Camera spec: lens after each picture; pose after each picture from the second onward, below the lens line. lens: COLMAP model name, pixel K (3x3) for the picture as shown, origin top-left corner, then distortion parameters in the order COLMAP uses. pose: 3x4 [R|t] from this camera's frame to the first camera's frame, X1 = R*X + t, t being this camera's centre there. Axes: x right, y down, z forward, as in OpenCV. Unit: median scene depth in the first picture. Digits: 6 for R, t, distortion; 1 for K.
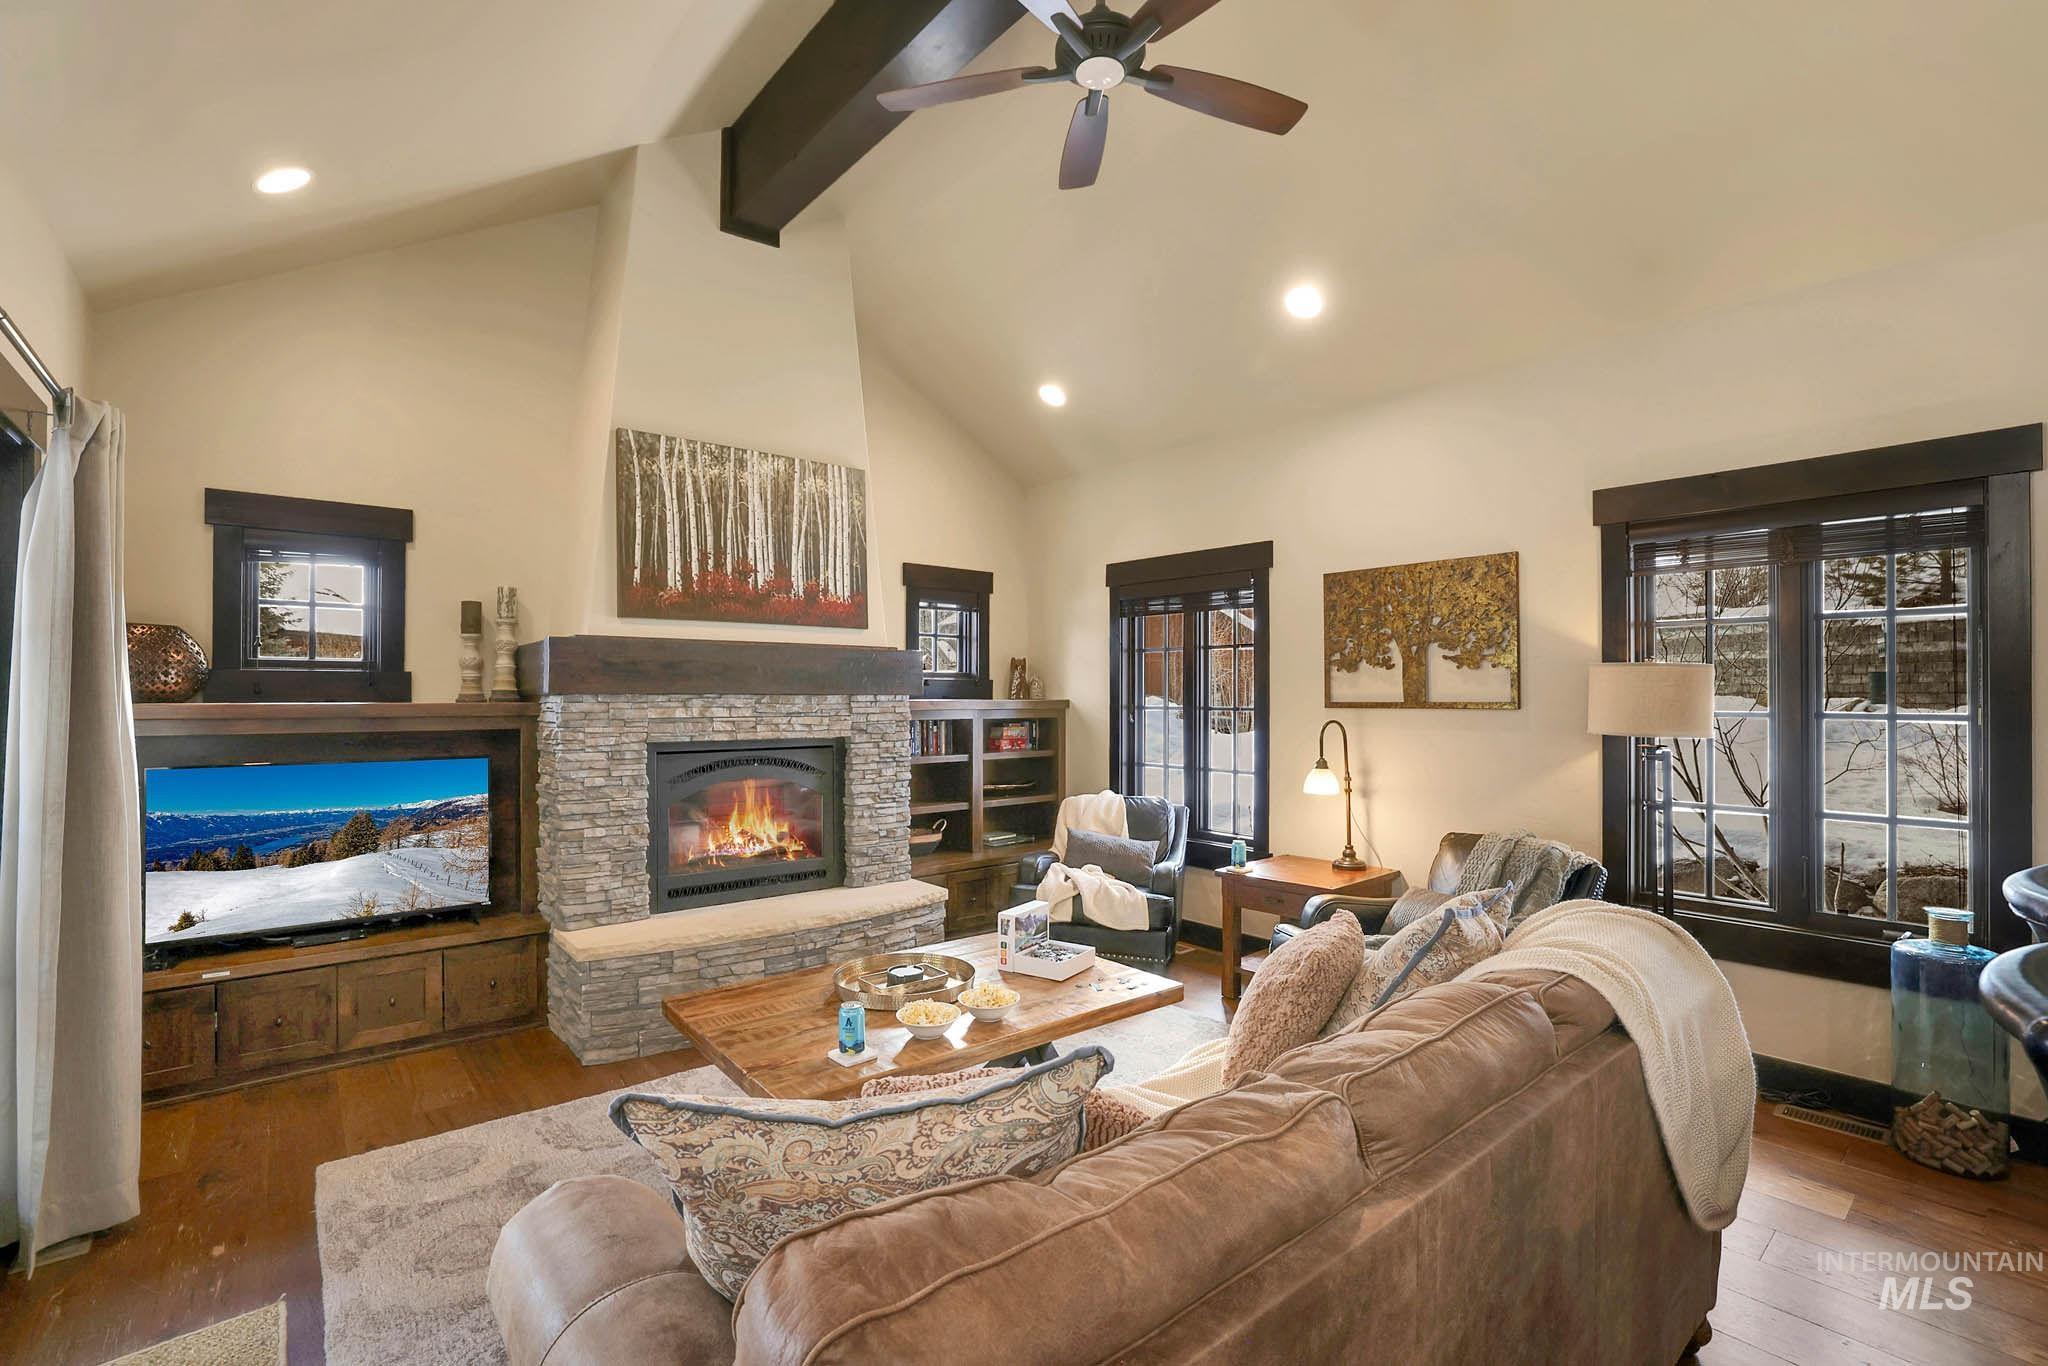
lens RADIAL K [[887.2, 0, 1024.4], [0, 887.2, 698.3], [0, 0, 1]] dist [-0.055144, 0.000451]
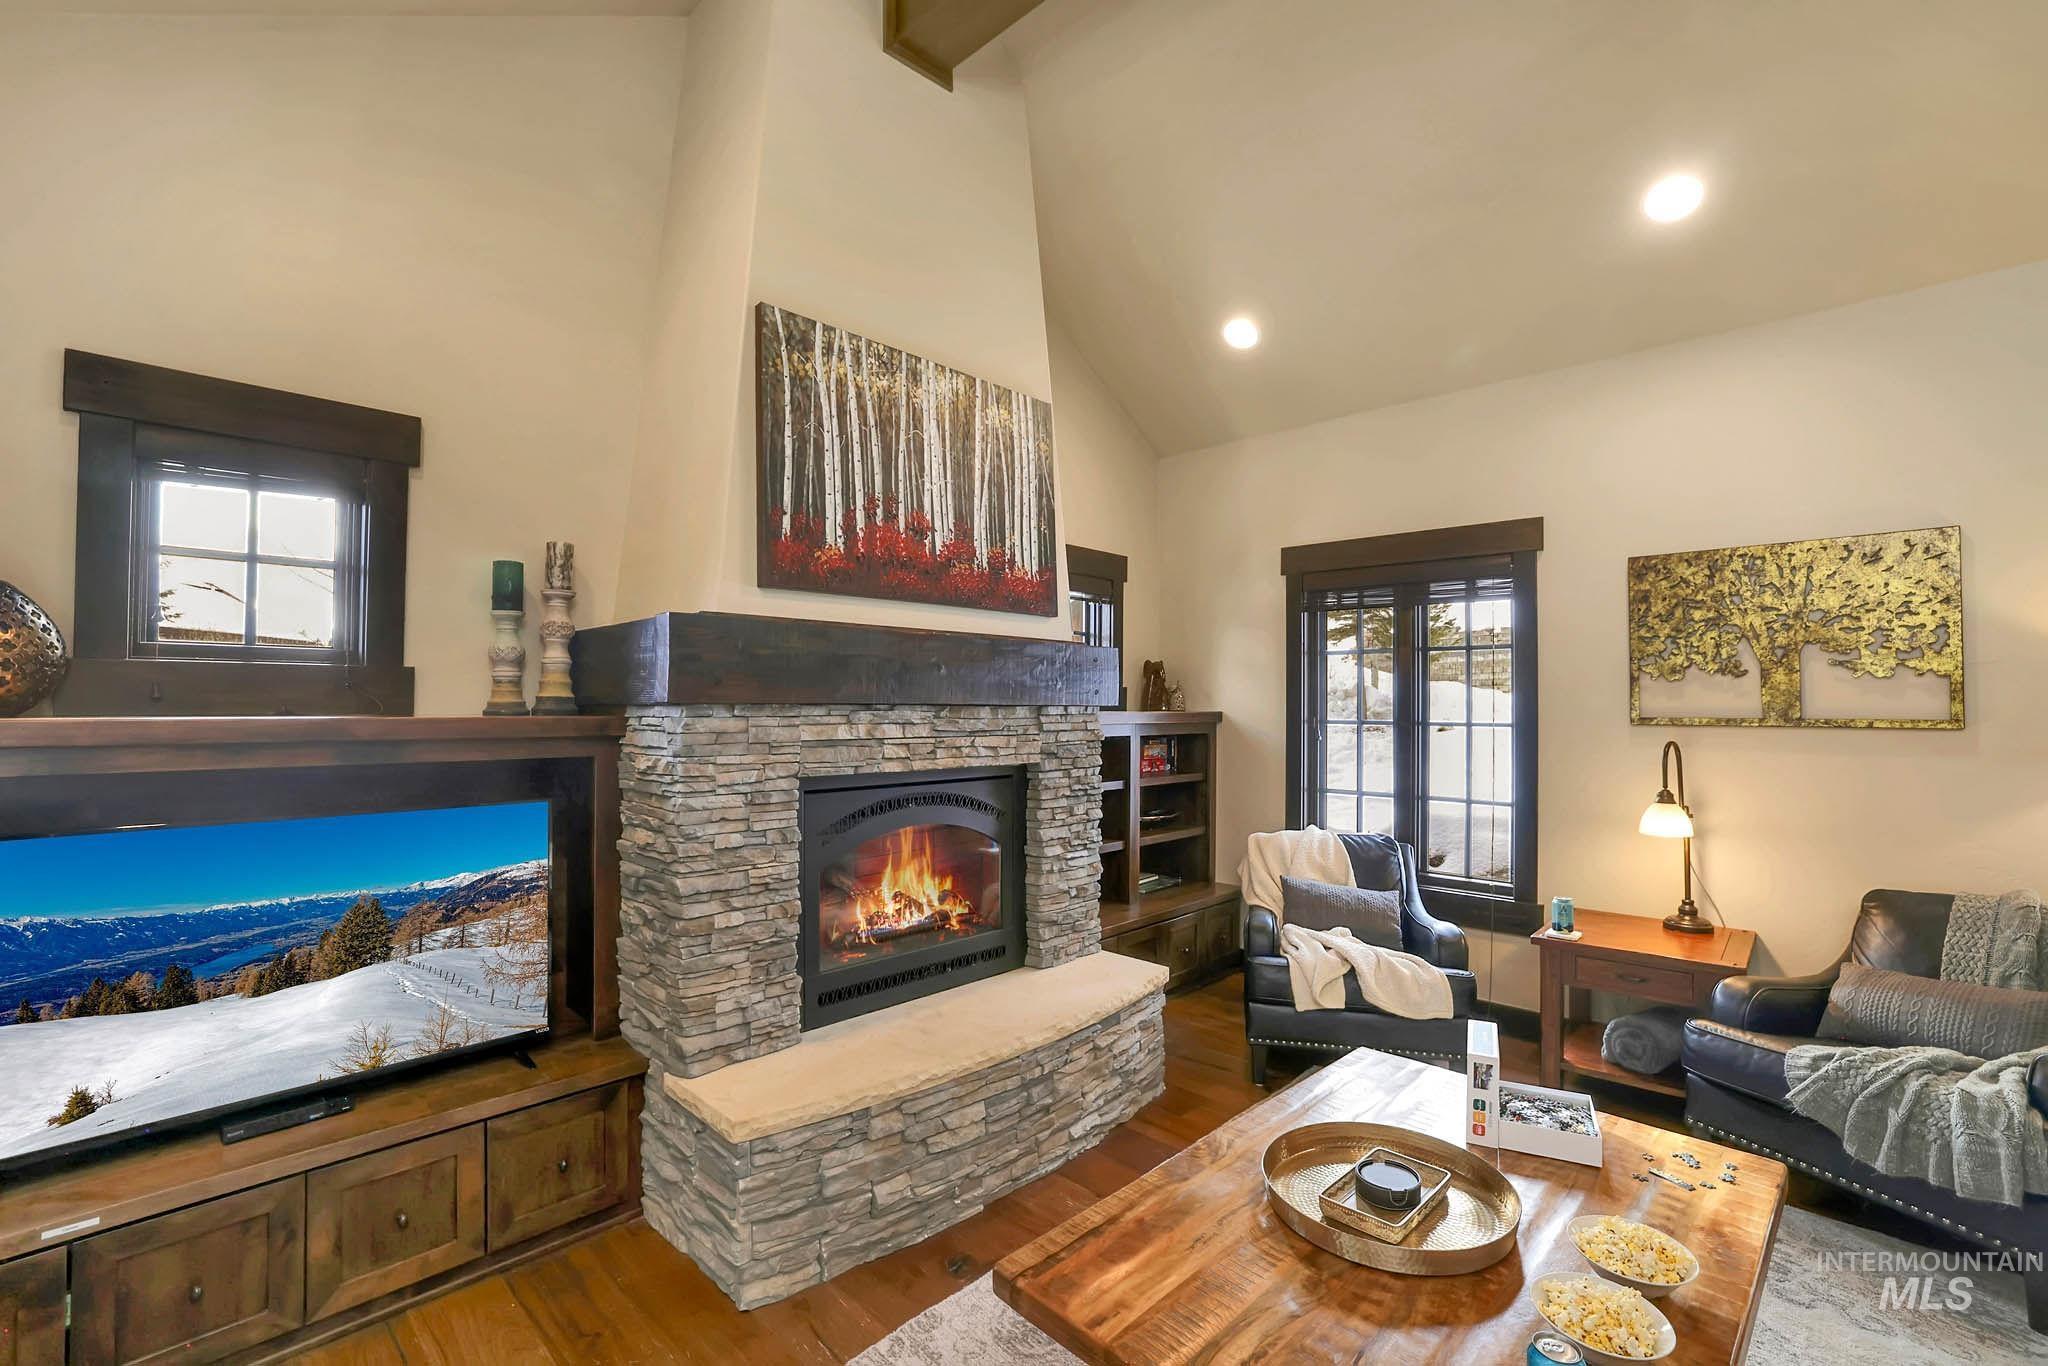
lens RADIAL K [[842.3, 0, 995.3], [0, 842.3, 695.6], [0, 0, 1]] dist [-0.051803, 0.007848]
pose [[0.996159, 0.005917, 0.087366, -0.322956], [-0.004891, 0.999917, -0.011946, -0.004235], [-0.087430, 0.011473, 0.996105, 0.339977]]
